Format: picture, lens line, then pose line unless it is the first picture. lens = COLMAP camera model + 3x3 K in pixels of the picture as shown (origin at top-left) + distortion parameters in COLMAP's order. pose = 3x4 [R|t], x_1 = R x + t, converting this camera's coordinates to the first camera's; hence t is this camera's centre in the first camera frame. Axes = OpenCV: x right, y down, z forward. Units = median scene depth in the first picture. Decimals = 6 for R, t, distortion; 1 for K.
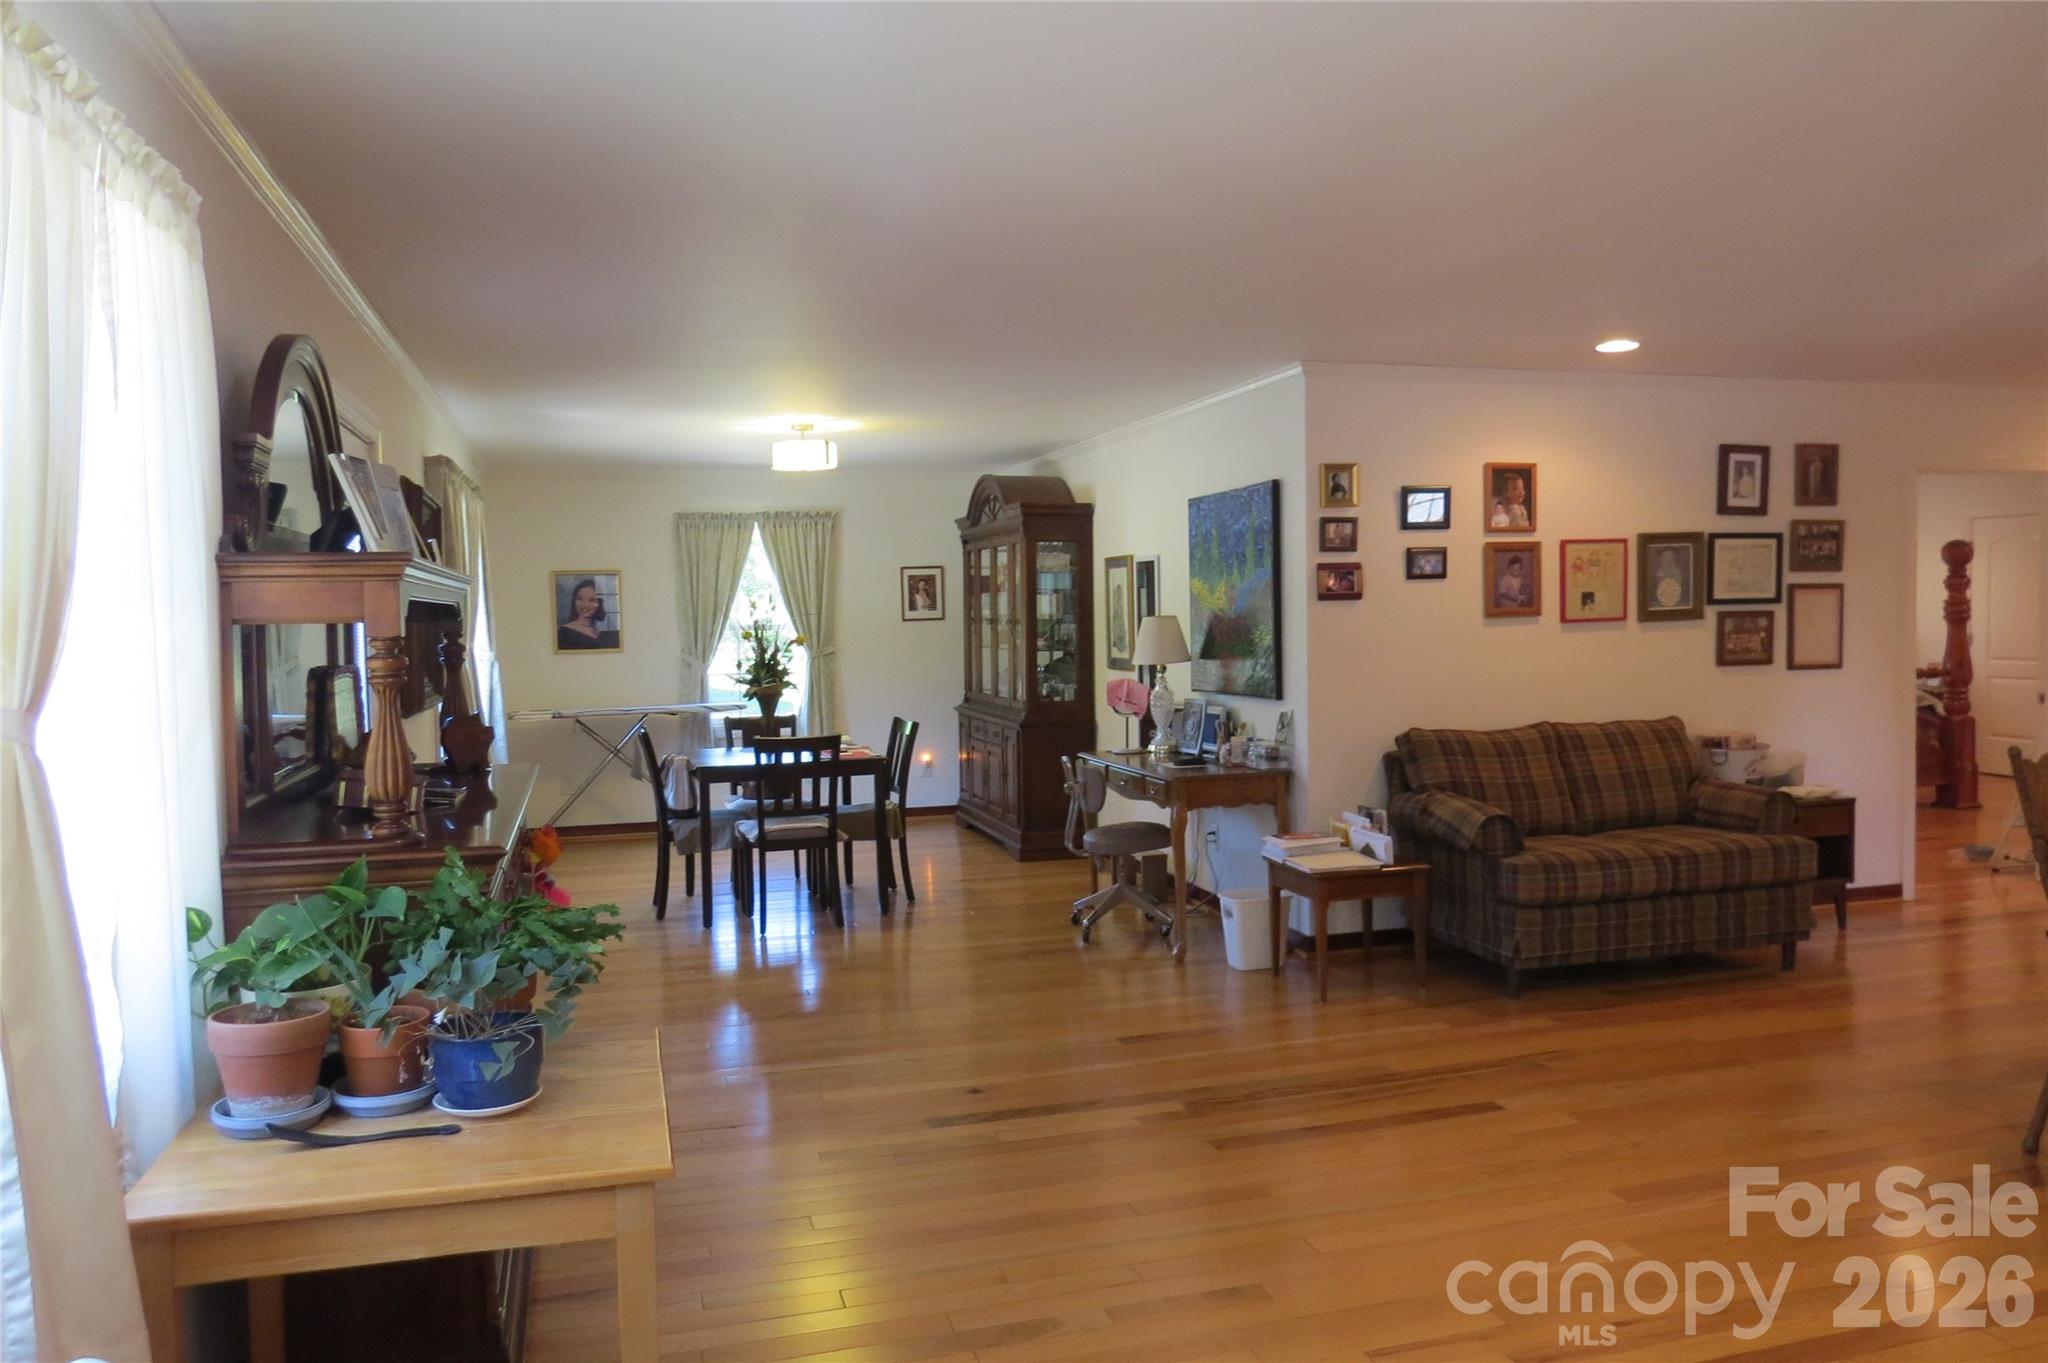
lens RADIAL K [[1460.4, 0, 1024.0], [0, 1460.4, 681.5], [0, 0, 1]] dist [-0.027399, 0.010524]
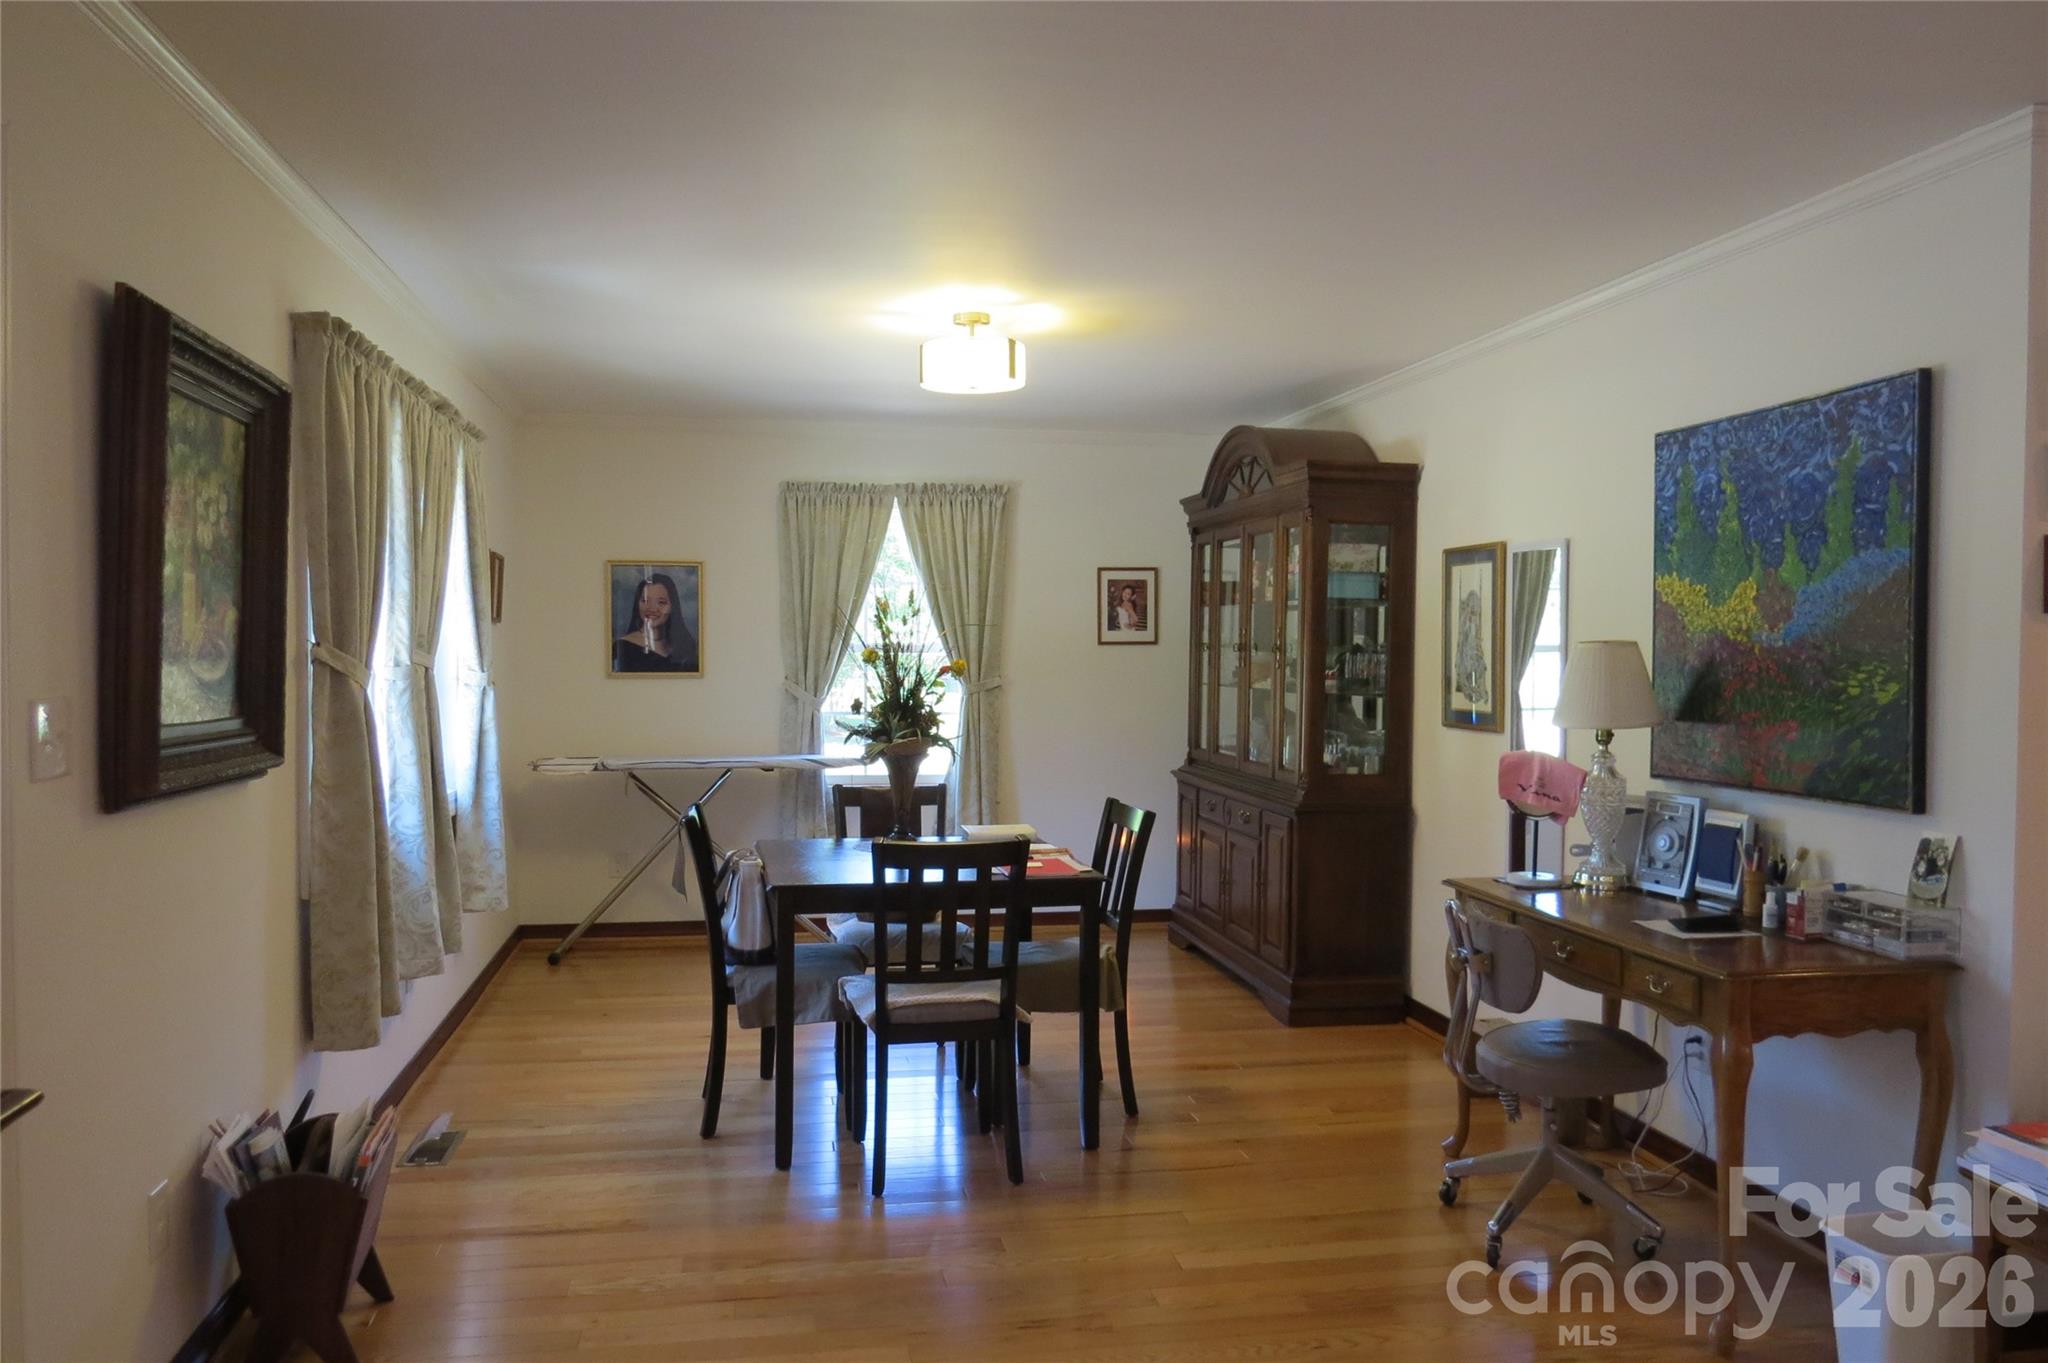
lens RADIAL K [[1519.9, 0, 1024.0], [0, 1519.9, 681.5], [0, 0, 1]] dist [-0.001048, -0.000962]
pose [[0.994736, 0.028395, -0.098459, -0.061617], [-0.030635, 0.999303, -0.021313, -0.009423], [0.097785, 0.024217, 0.994913, 0.361462]]
